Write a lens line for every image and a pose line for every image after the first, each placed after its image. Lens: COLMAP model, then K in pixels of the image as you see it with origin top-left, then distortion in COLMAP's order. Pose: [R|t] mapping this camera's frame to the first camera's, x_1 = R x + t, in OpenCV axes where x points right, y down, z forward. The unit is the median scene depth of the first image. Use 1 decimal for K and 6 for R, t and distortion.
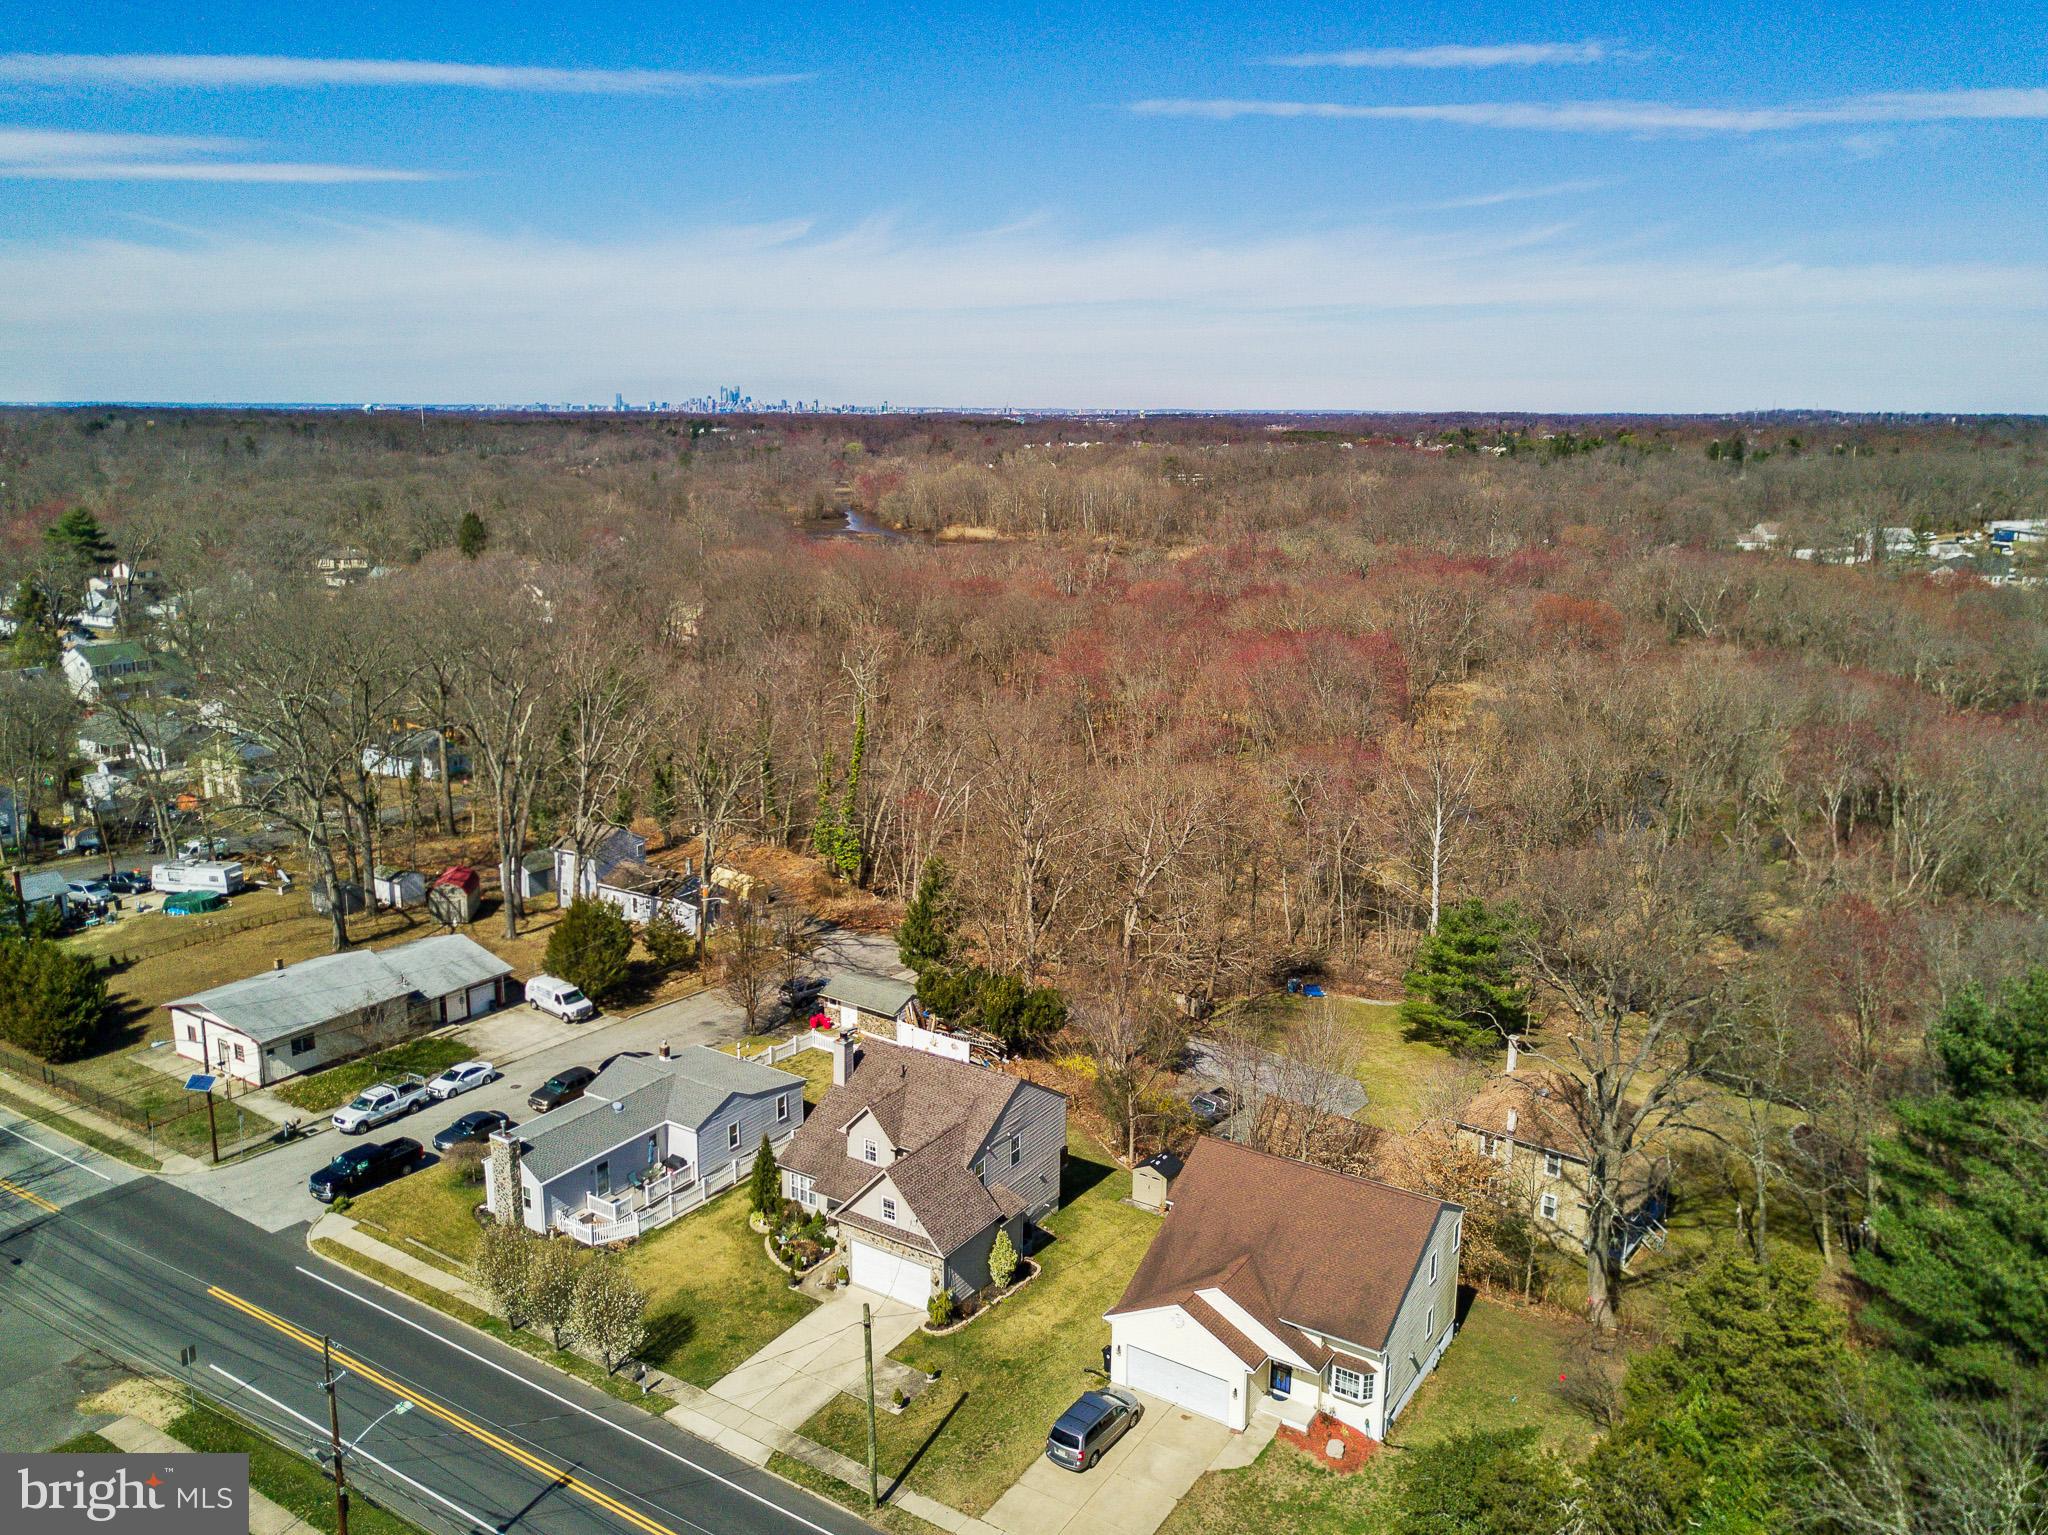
lens RADIAL K [[1573.4, 0, 1026.8], [0, 1573.4, 784.2], [0, 0, 1]] dist [0.011608, -0.017748]
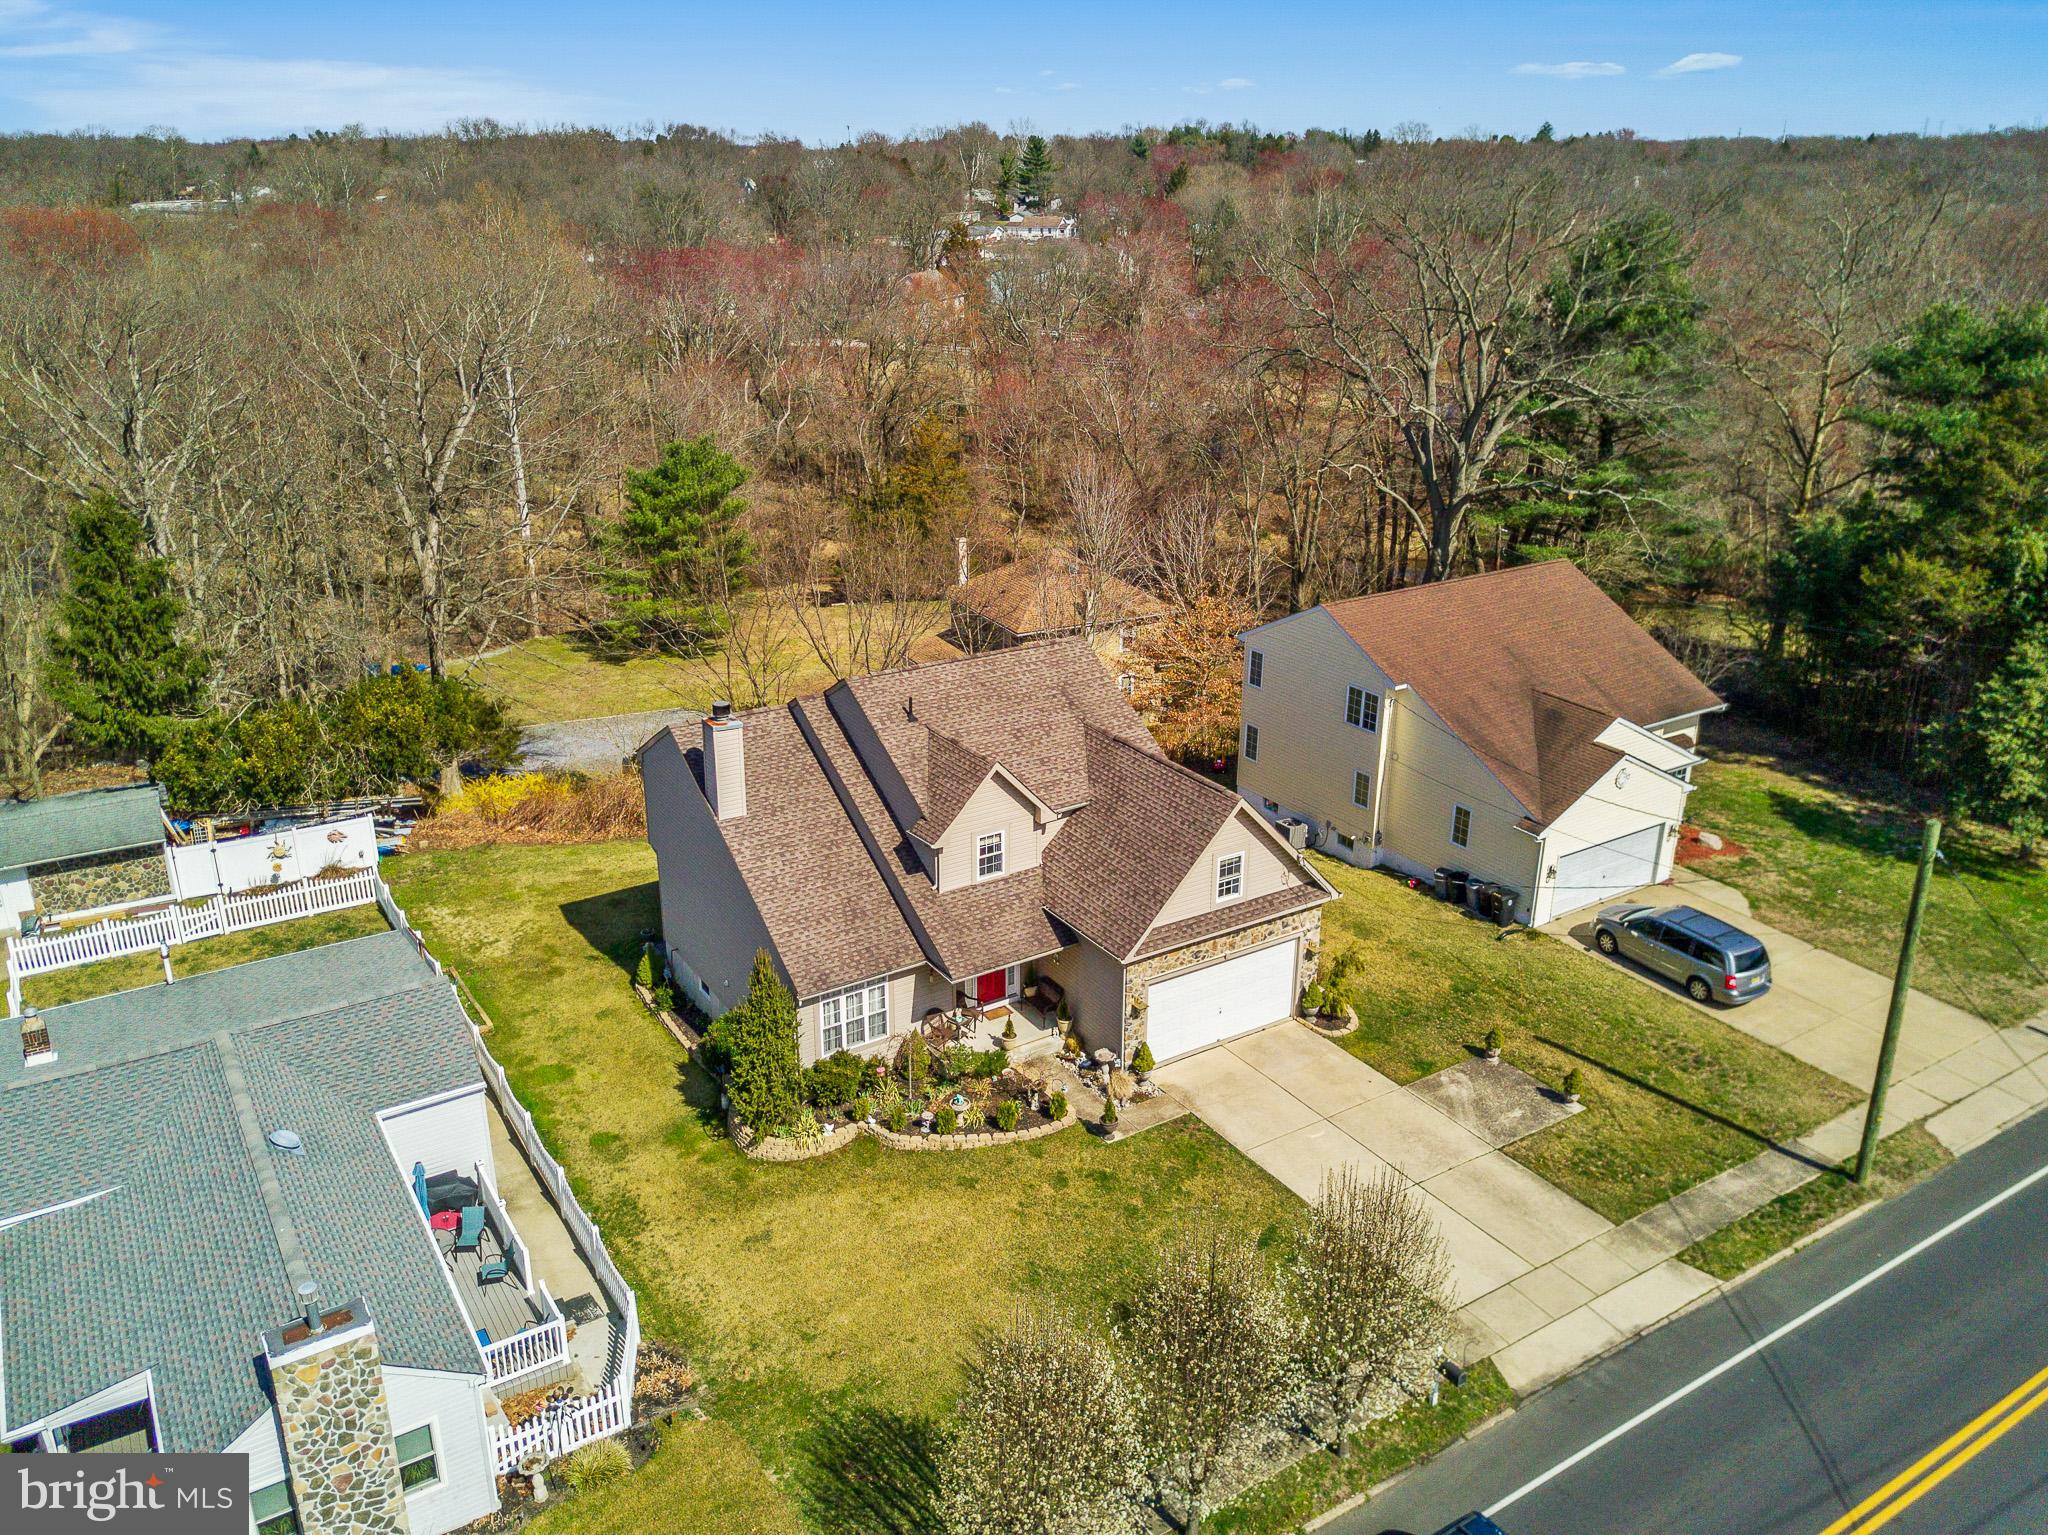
lens RADIAL K [[1573.4, 0, 1026.9], [0, 1573.4, 754.7], [0, 0, 1]] dist [0.011608, -0.017748]
pose [[0.410096, -0.327839, 0.851083, -0.484604], [0.212801, 0.941801, 0.260245, 0.074544], [-0.886869, 0.074386, 0.455993, 0.734416]]
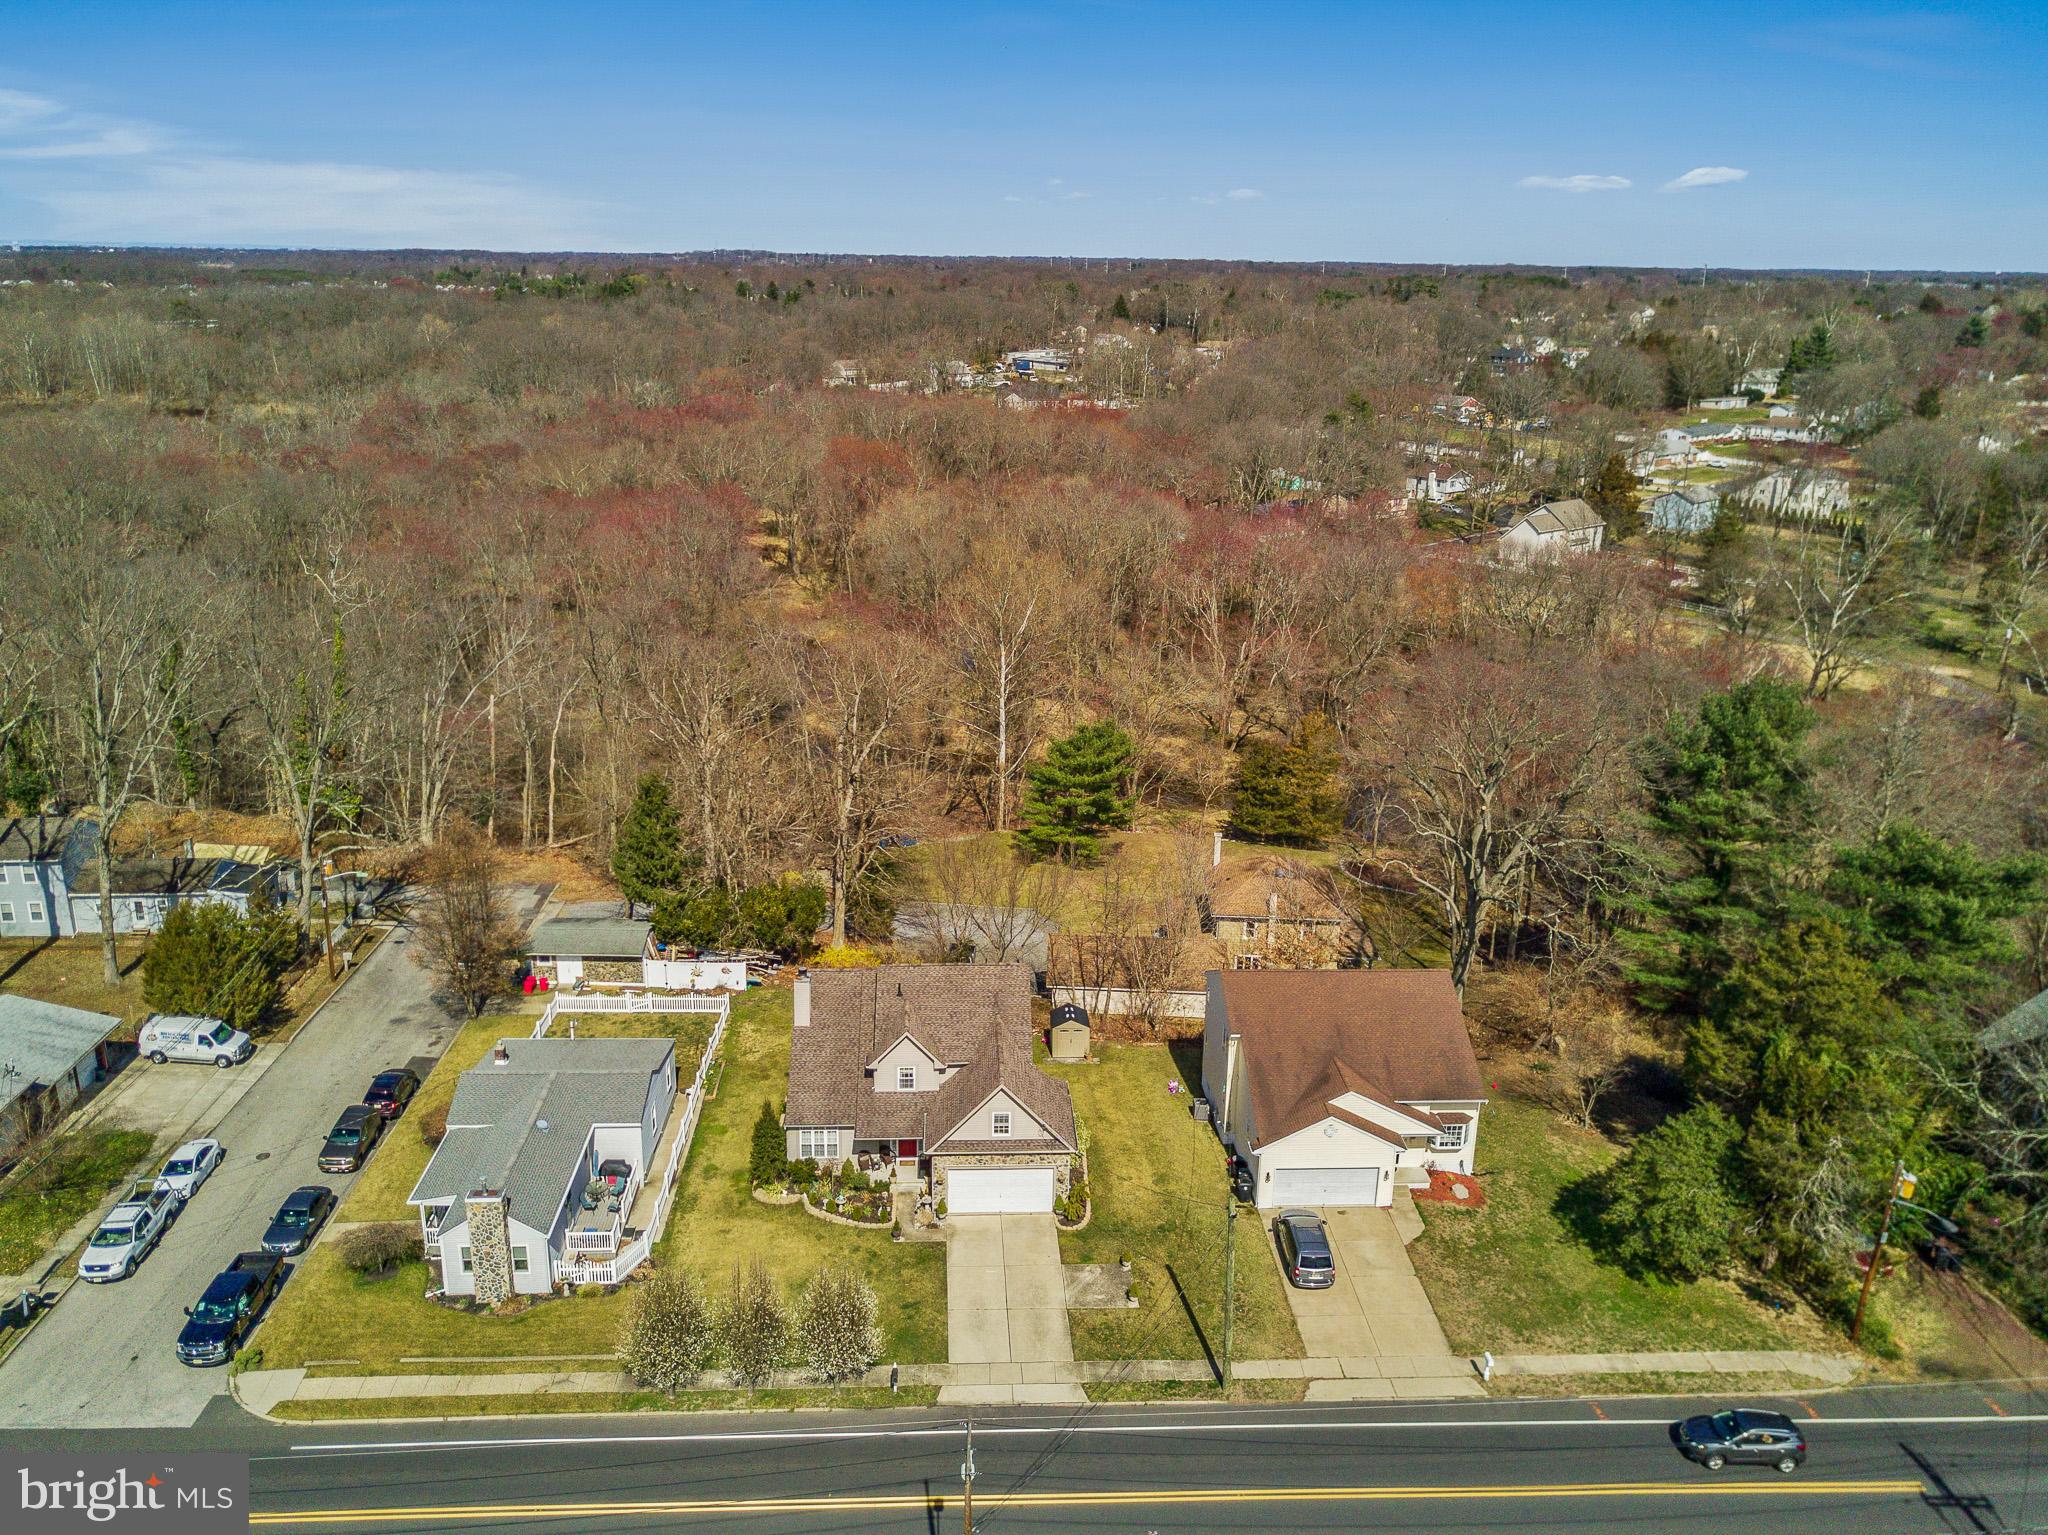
lens RADIAL K [[1573.4, 0, 1028.8], [0, 1573.4, 764.7], [0, 0, 1]] dist [0.011608, -0.017748]
pose [[0.808297, -0.174337, 0.562372, -0.514271], [0.126132, 0.984254, 0.123832, -0.055457], [-0.575106, -0.029160, 0.817559, 0.191062]]
